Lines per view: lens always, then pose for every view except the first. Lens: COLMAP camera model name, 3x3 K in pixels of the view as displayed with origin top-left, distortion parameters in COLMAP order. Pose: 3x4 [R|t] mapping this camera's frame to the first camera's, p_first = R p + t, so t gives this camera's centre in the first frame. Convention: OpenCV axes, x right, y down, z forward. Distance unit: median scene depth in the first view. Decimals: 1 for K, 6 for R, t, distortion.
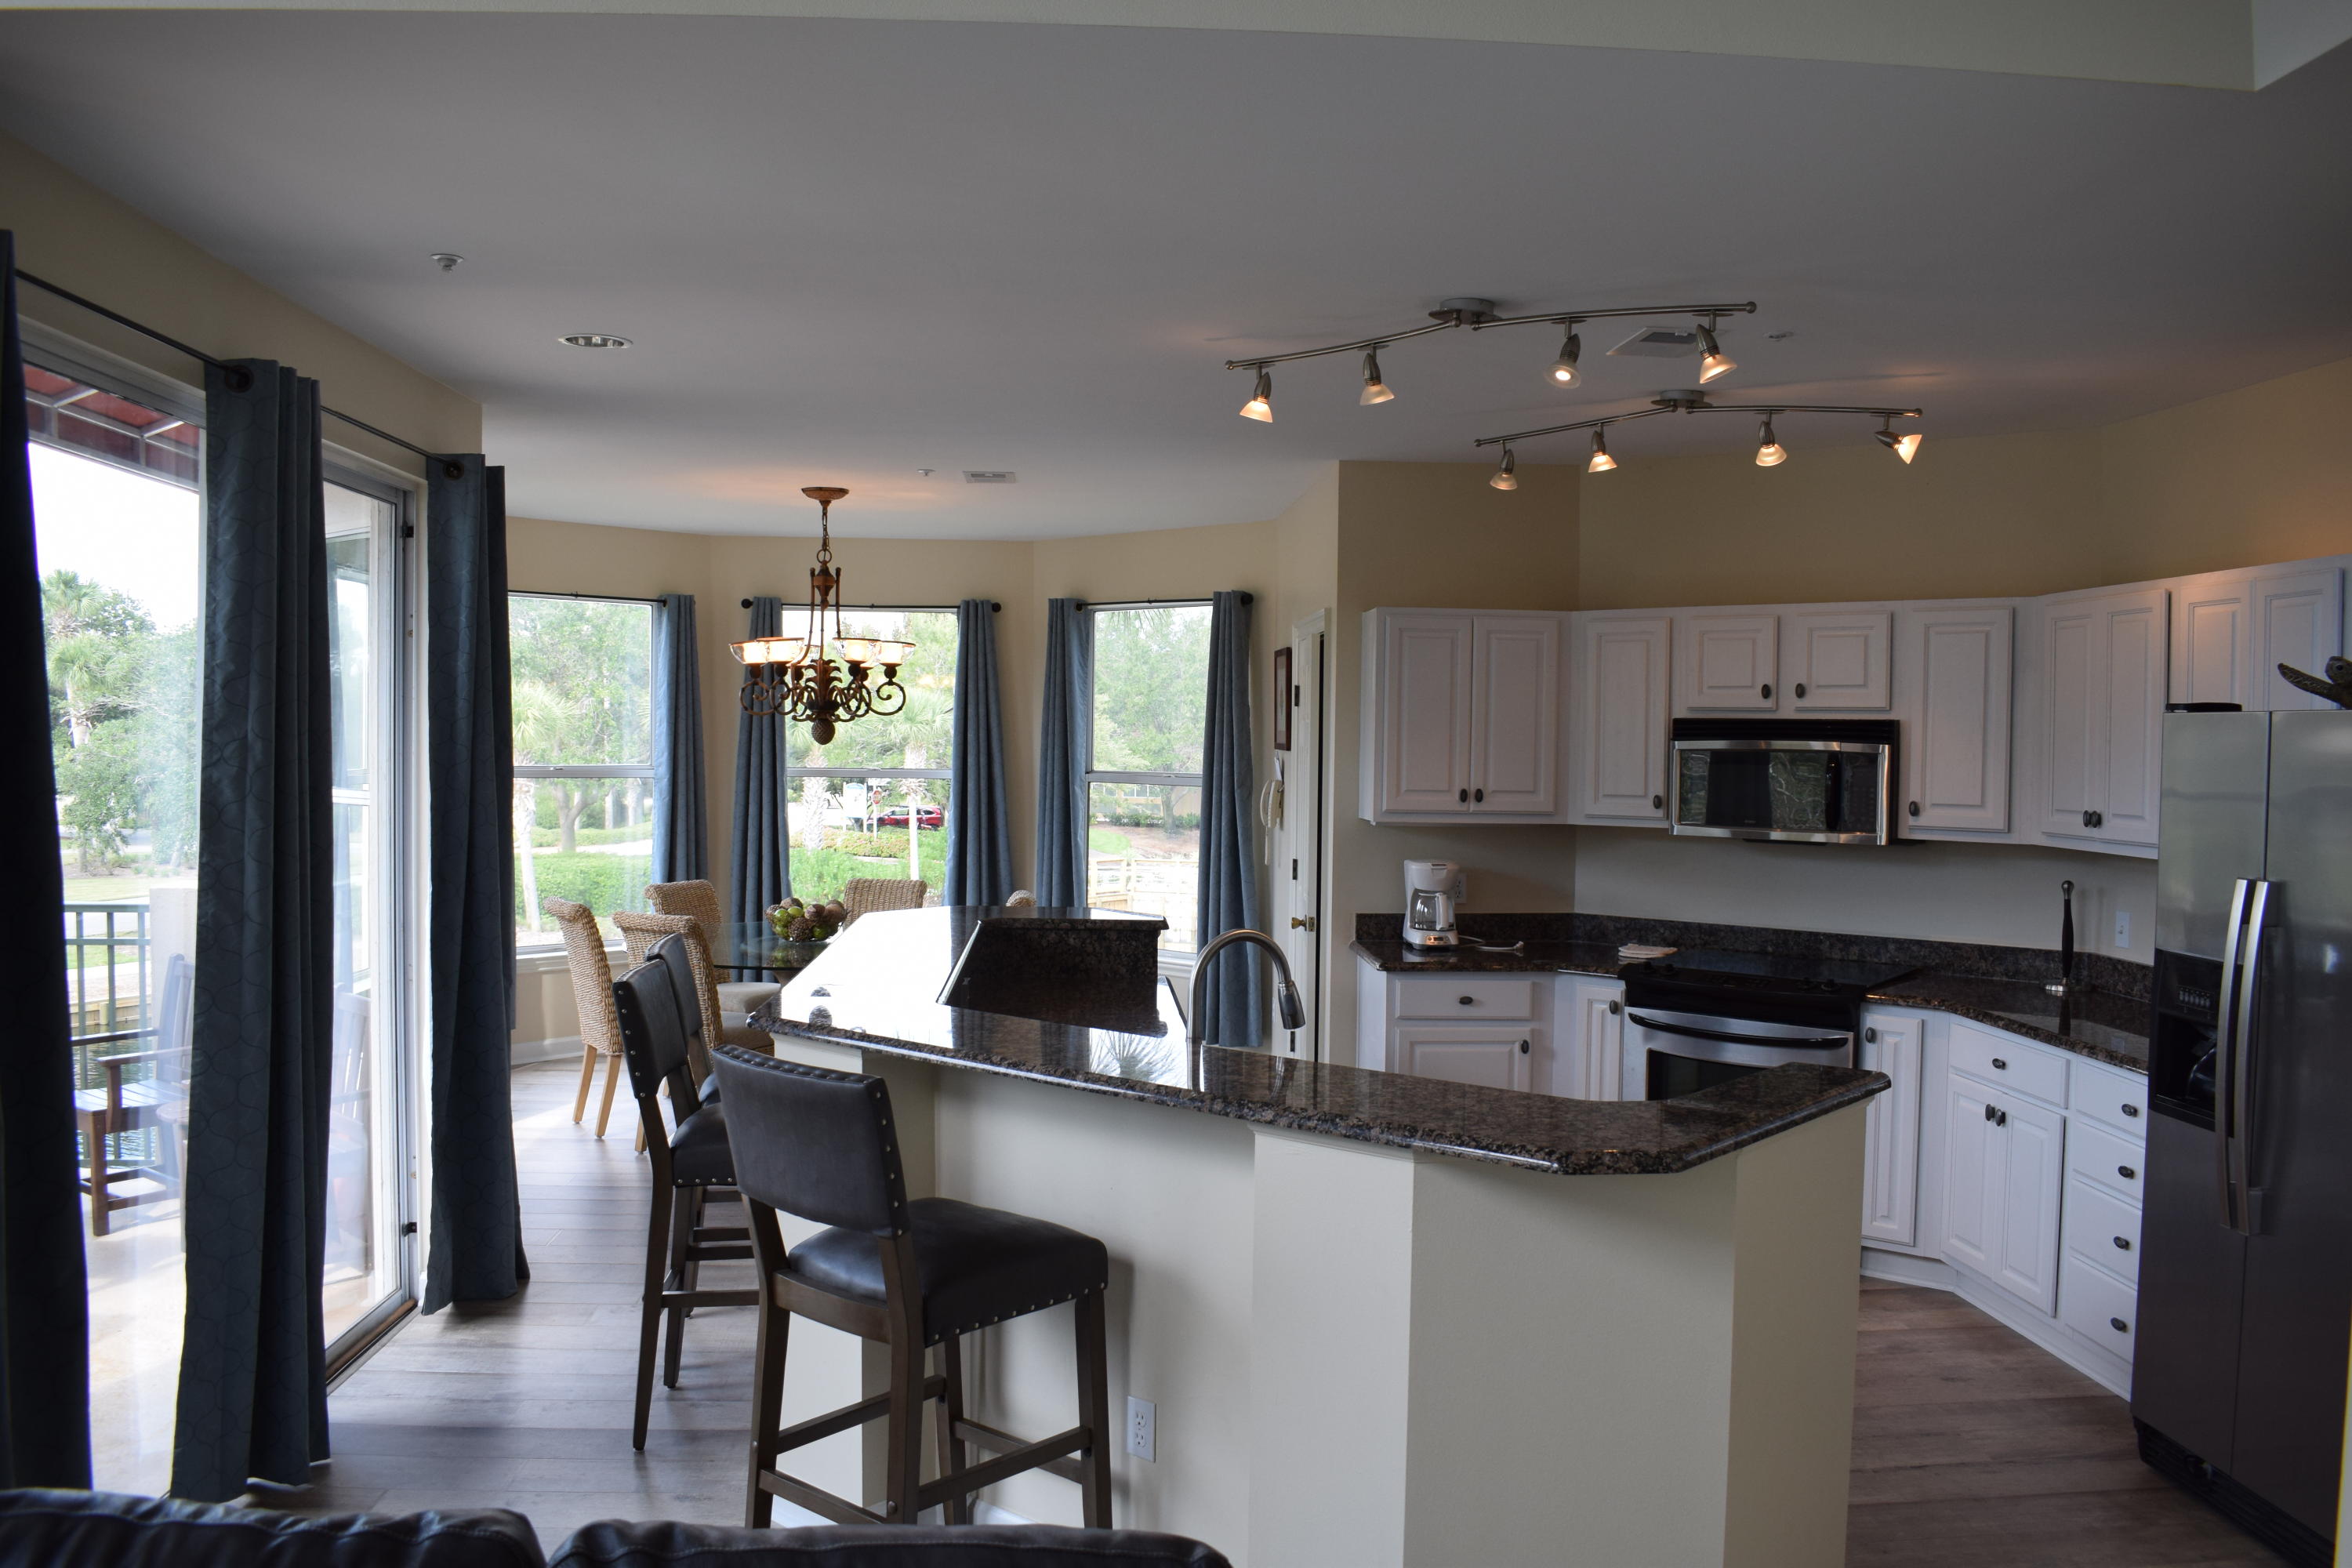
lens RADIAL K [[1826.7, 0, 1176.0], [0, 1826.7, 784.0], [0, 0, 1]] dist [-0.095638, 0.014303]
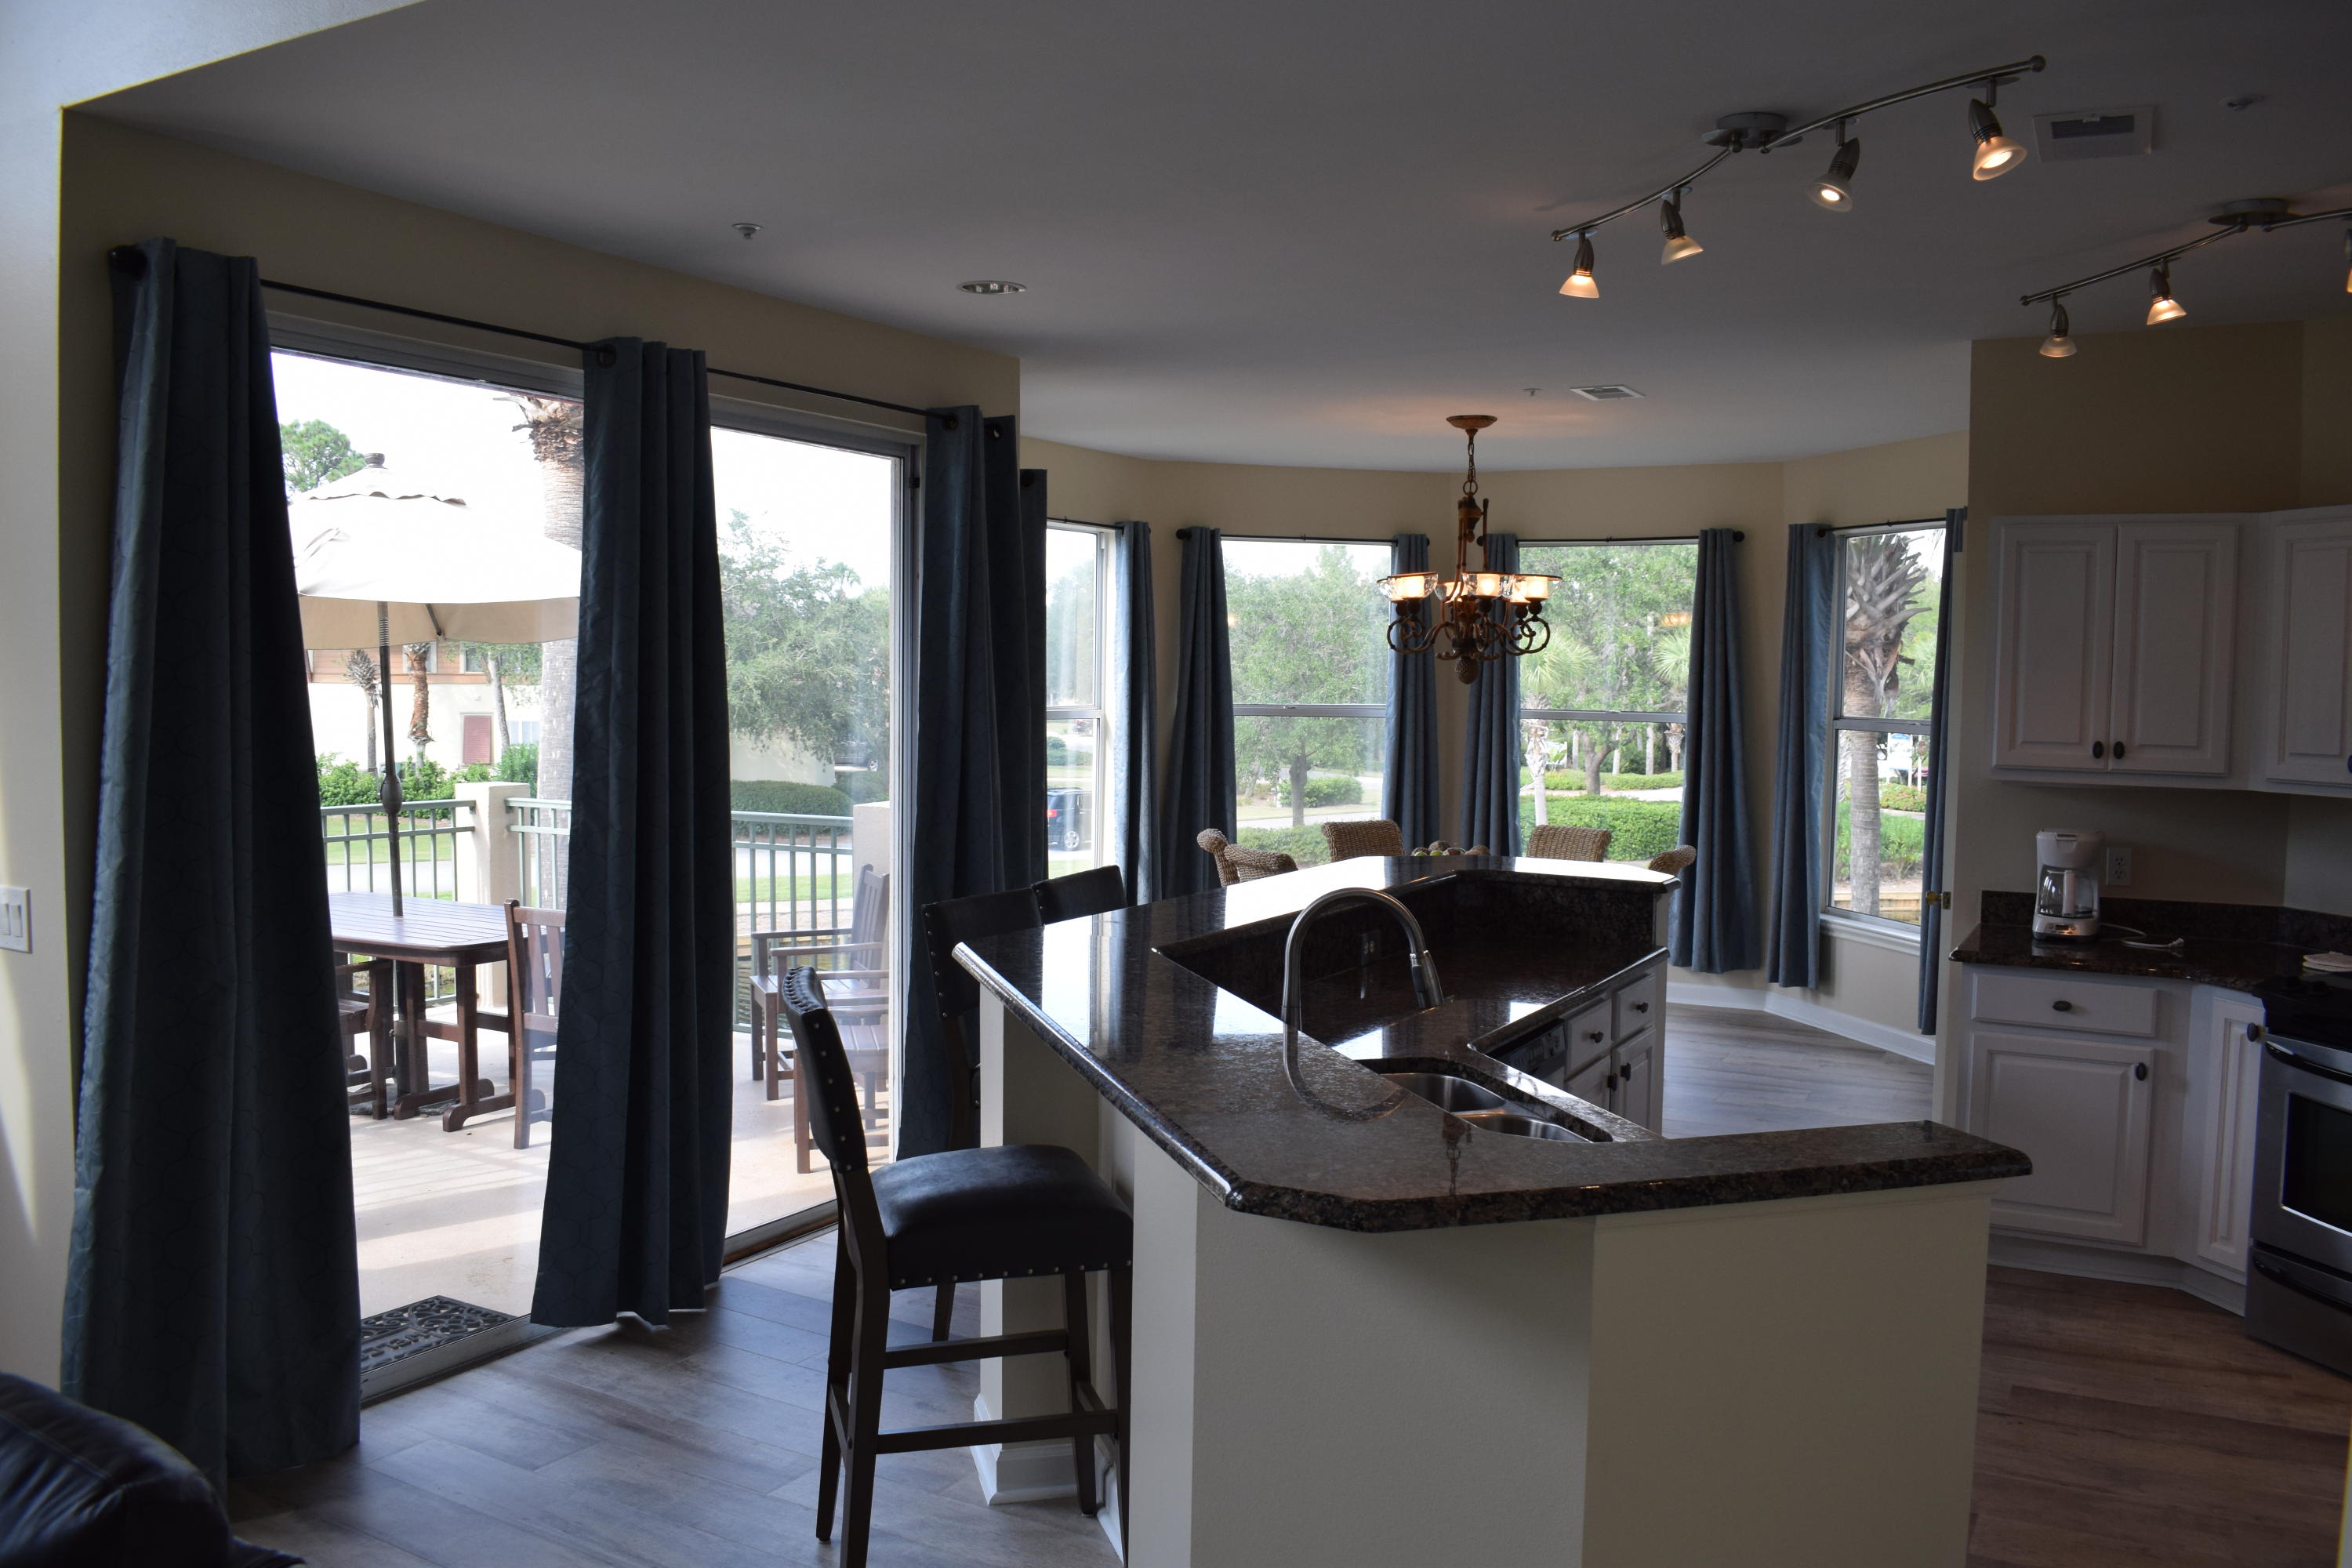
lens RADIAL K [[1826.7, 0, 1176.0], [0, 1826.7, 784.0], [0, 0, 1]] dist [-0.095638, 0.014303]
pose [[0.836984, 0.031832, -0.546301, 0.240857], [-0.015924, 0.999301, 0.033832, 0.001304], [0.546996, -0.019617, 0.836905, 0.126224]]
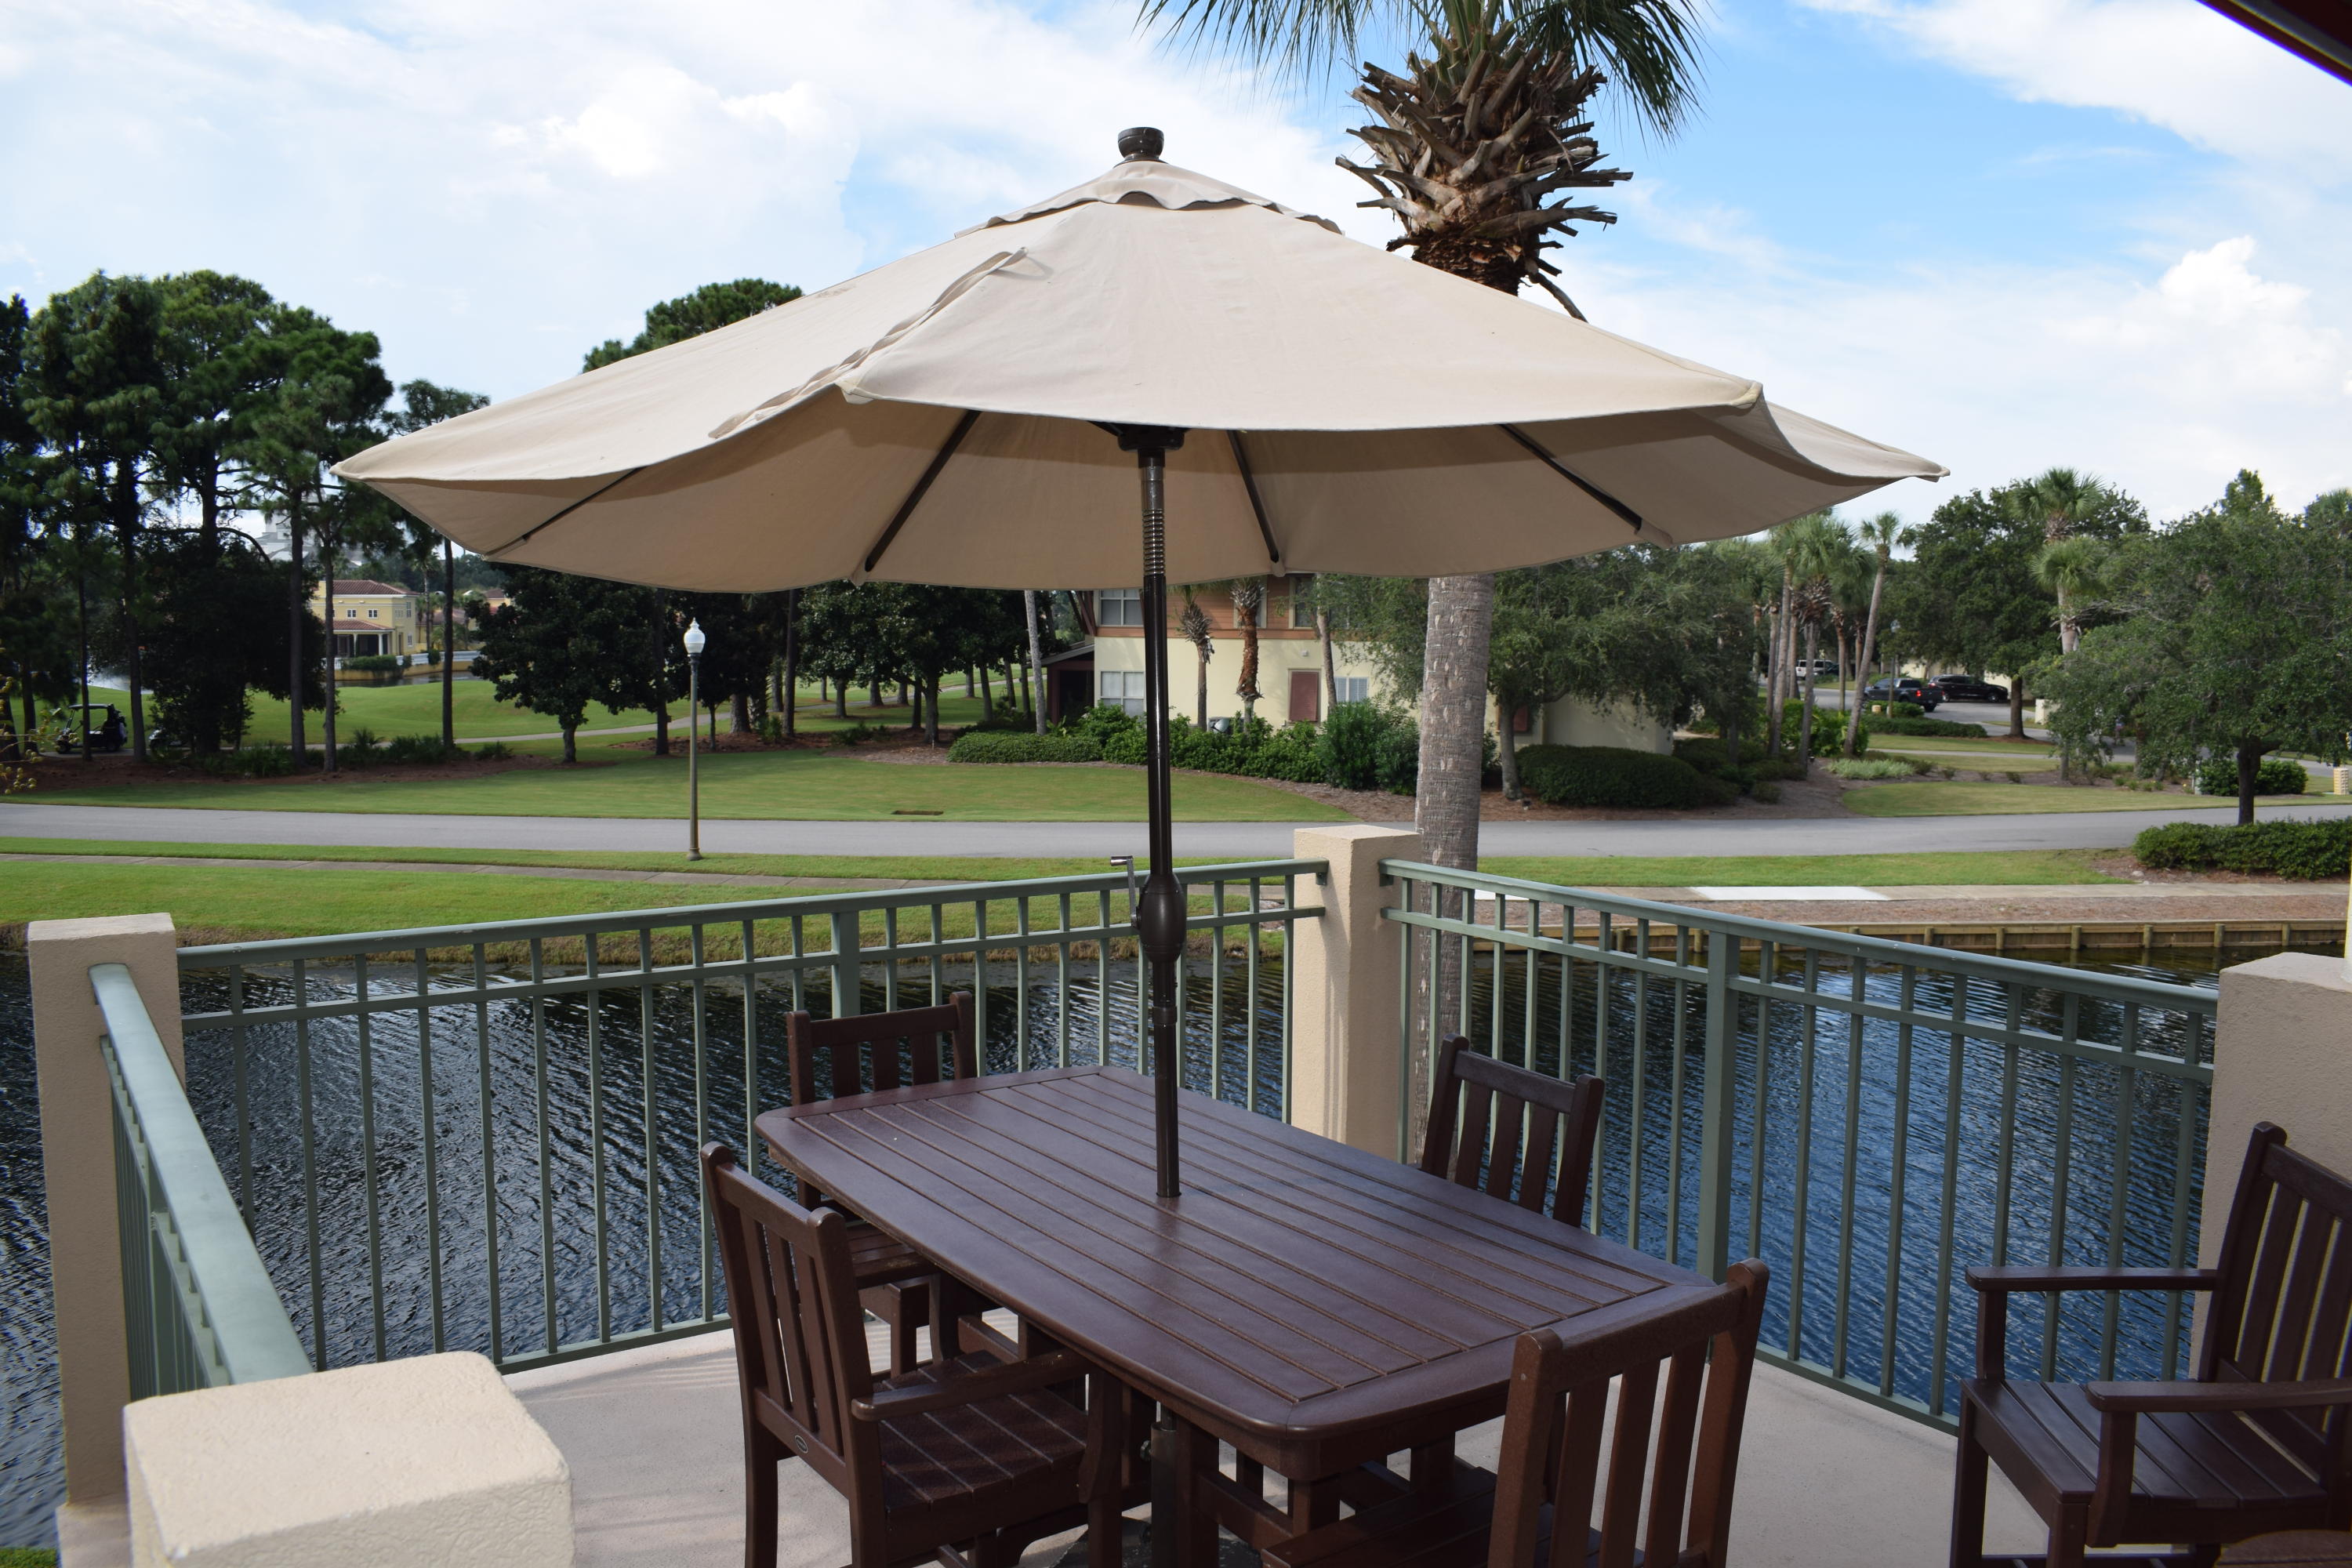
lens RADIAL K [[1826.7, 0, 1176.0], [0, 1826.7, 784.0], [0, 0, 1]] dist [-0.095638, 0.014303]
pose [[0.525144, 0.070834, -0.848060, -0.335247], [-0.026255, 0.997404, 0.067050, -0.014981], [0.850608, -0.012946, 0.525641, 0.521272]]
